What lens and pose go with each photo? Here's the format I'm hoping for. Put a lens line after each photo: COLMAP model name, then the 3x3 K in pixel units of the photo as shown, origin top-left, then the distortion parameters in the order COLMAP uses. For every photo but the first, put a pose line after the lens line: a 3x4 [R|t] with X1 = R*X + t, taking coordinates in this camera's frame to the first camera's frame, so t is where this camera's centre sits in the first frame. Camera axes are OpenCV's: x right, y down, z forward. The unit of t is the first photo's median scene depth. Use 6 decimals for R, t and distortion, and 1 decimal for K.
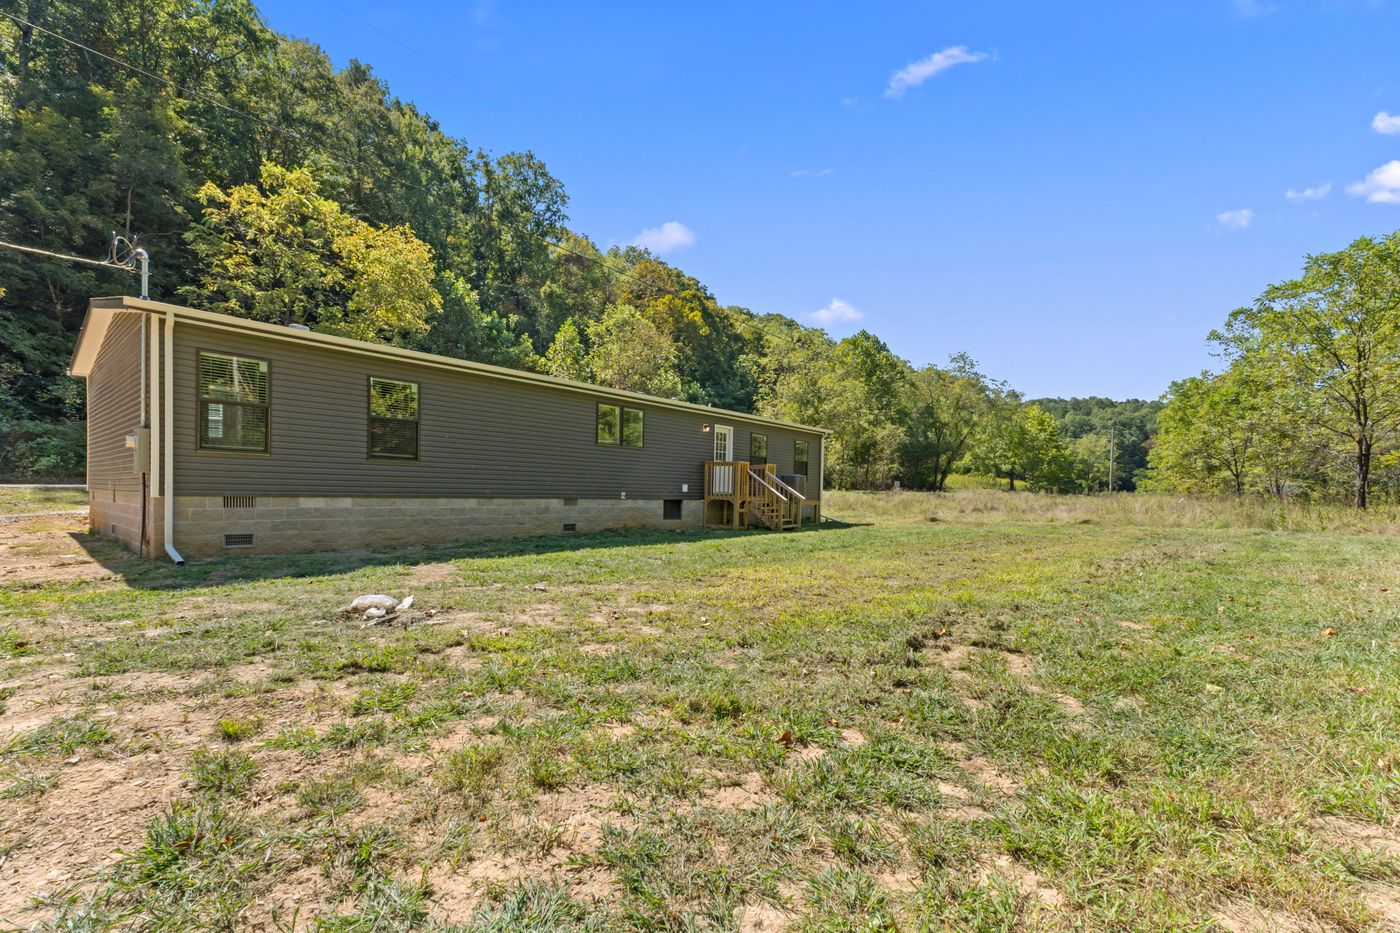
lens RADIAL K [[595.6, 0, 722.4], [0, 595.6, 495.9], [0, 0, 1]] dist [0.008867, -0.001071]
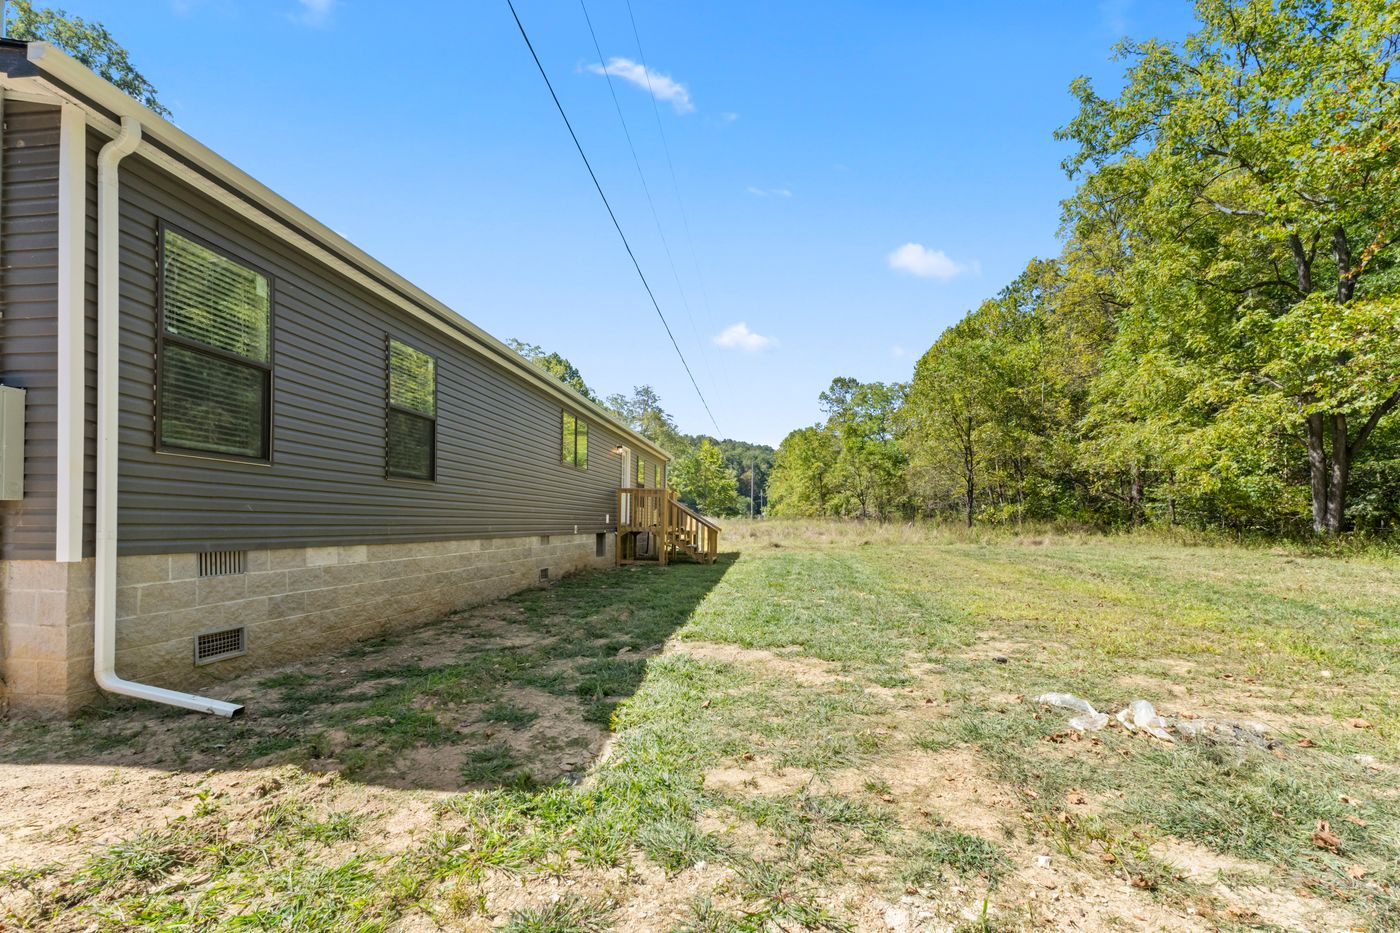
lens RADIAL K [[595.6, 0, 702.7], [0, 595.6, 513.7], [0, 0, 1]] dist [0.008867, -0.001071]
pose [[0.842770, -0.004301, 0.538257, -0.622680], [0.010899, 0.999899, -0.009075, -0.017084], [-0.538163, 0.013514, 0.842732, 0.332330]]
